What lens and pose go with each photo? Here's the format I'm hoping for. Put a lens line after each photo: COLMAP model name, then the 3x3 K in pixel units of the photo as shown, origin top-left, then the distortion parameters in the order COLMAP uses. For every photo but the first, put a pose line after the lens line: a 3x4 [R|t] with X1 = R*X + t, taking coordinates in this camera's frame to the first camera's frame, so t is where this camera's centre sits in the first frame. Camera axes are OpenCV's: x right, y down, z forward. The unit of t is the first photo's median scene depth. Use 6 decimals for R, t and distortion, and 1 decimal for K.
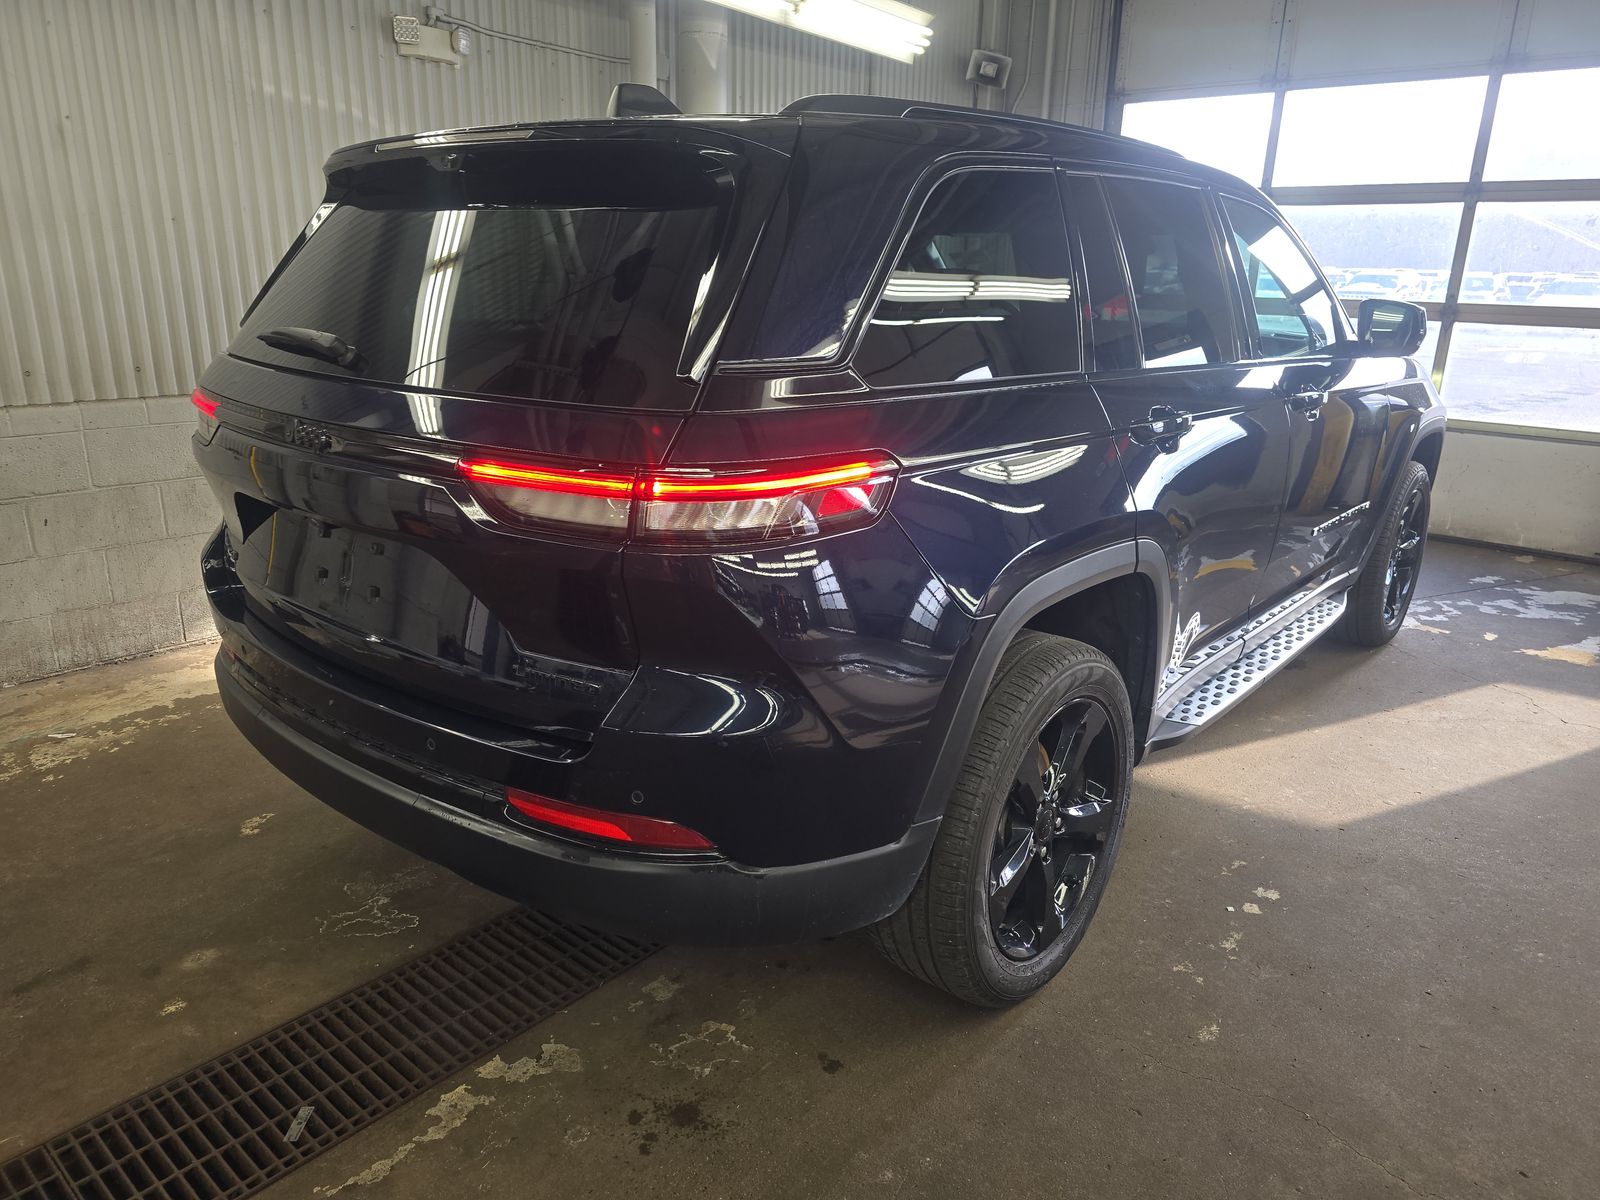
lens RADIAL K [[1057.8, 0, 800.0], [0, 1057.8, 600.0], [0, 0, 1]] dist [0.015144, 0.000495]
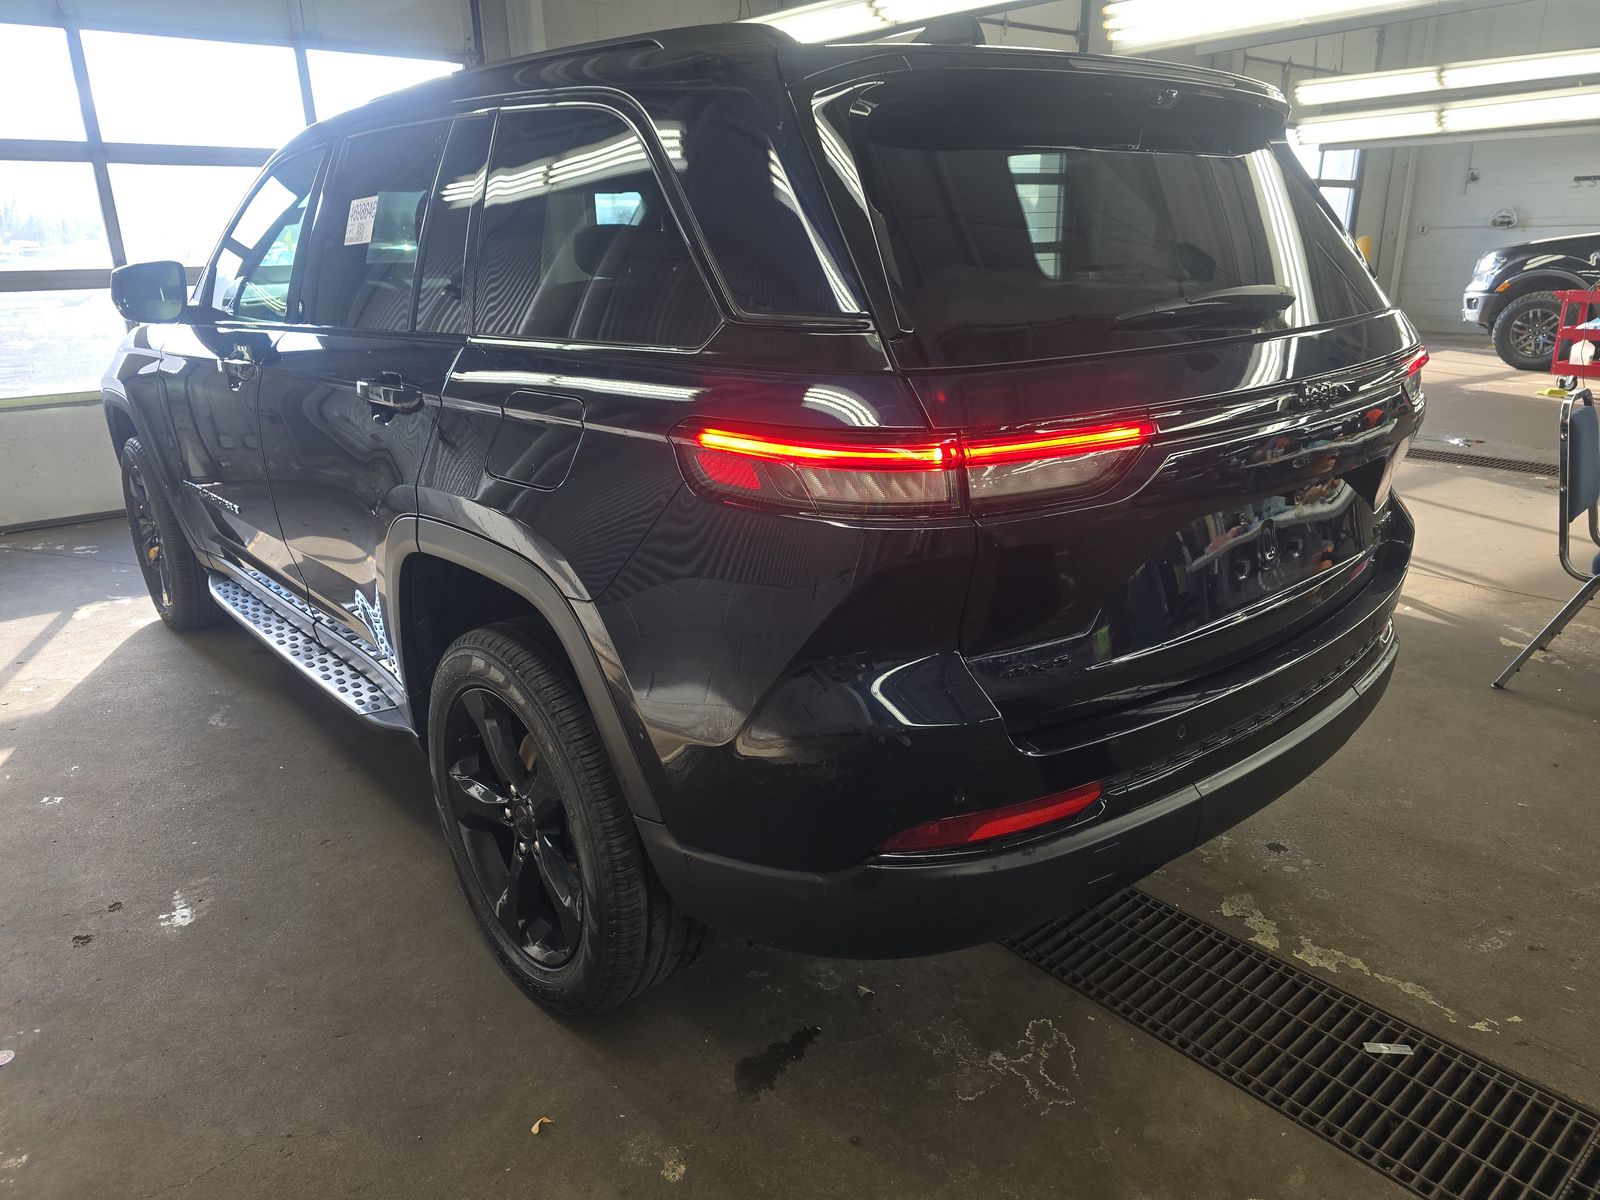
lens RADIAL K [[1082.2, 0, 800.0], [0, 1082.2, 600.0], [0, 0, 1]] dist [0.022924, -0.002118]
pose [[0.164531, -0.341285, 0.925448, -1.124725], [0.324655, 0.904694, 0.275912, -0.305345], [-0.931412, 0.255055, 0.259650, 0.922442]]
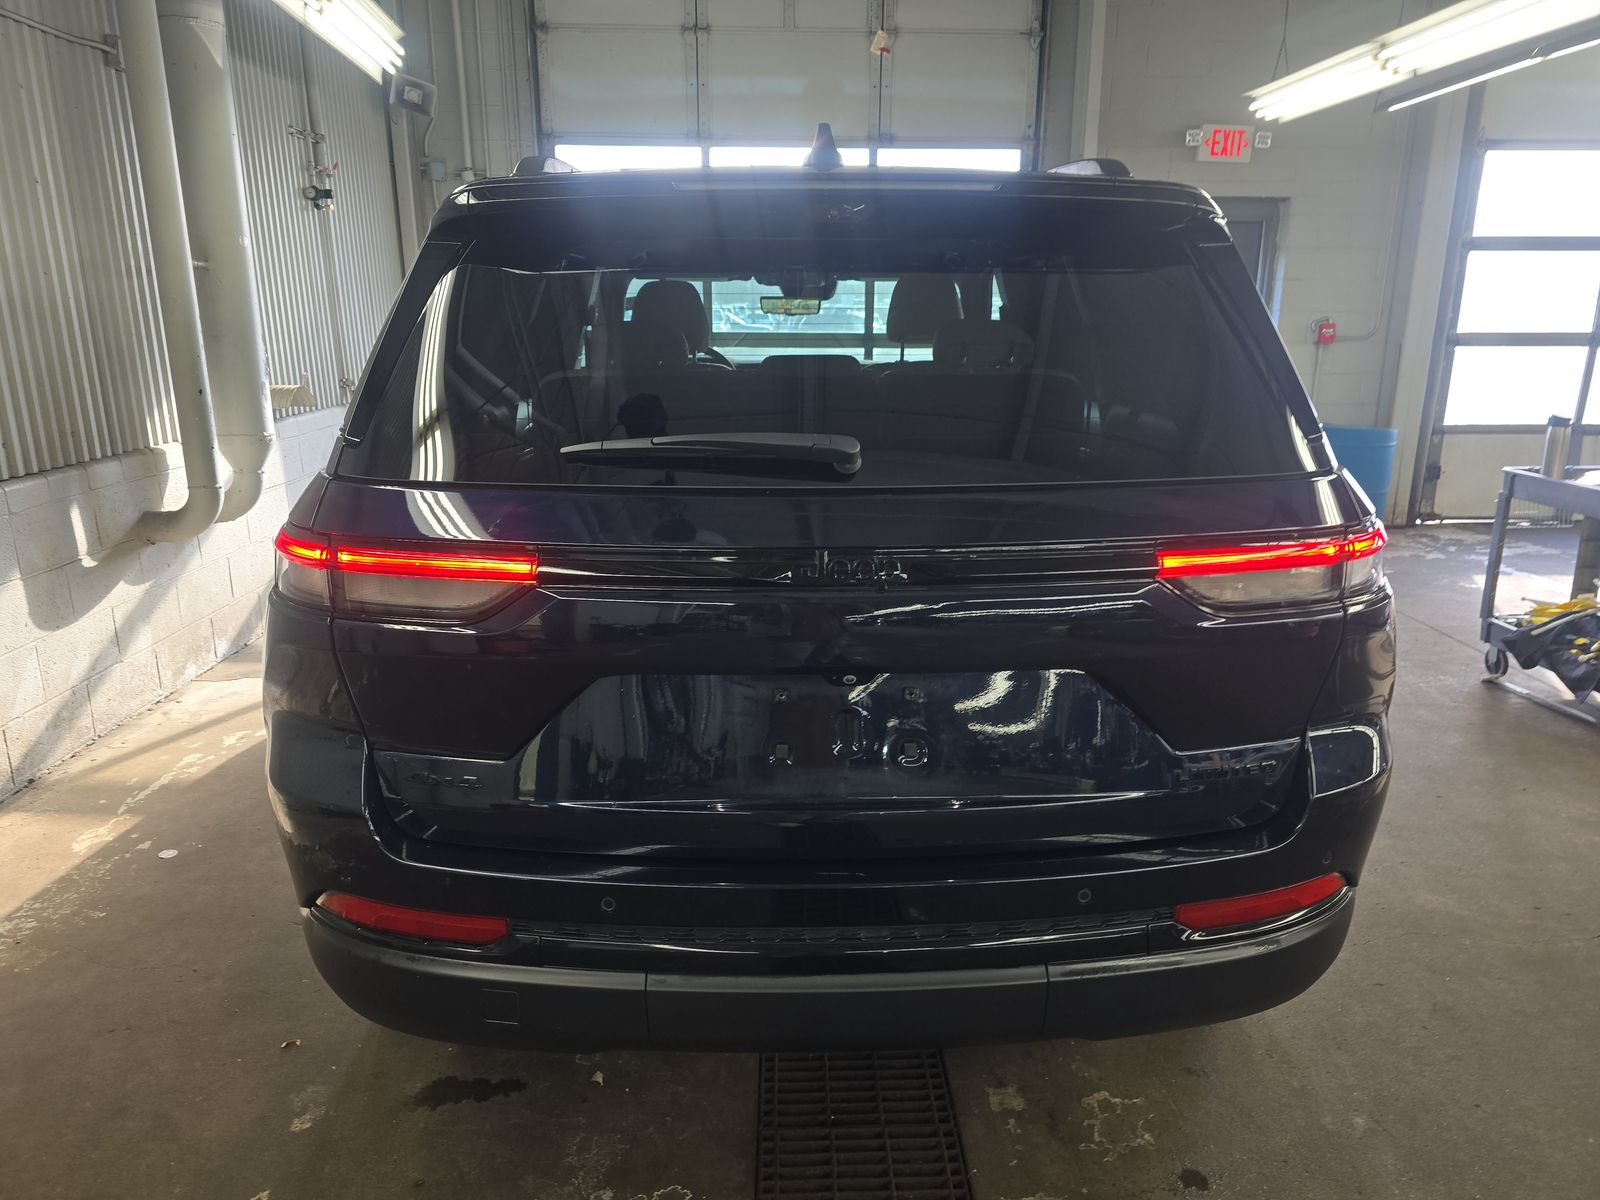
lens RADIAL K [[1082.2, 0, 800.0], [0, 1082.2, 600.0], [0, 0, 1]] dist [0.022924, -0.002118]
pose [[0.748470, -0.196238, 0.633469, -0.750829], [0.216650, 0.975160, 0.046107, -0.135219], [-0.626782, 0.102731, 0.772393, 0.321946]]
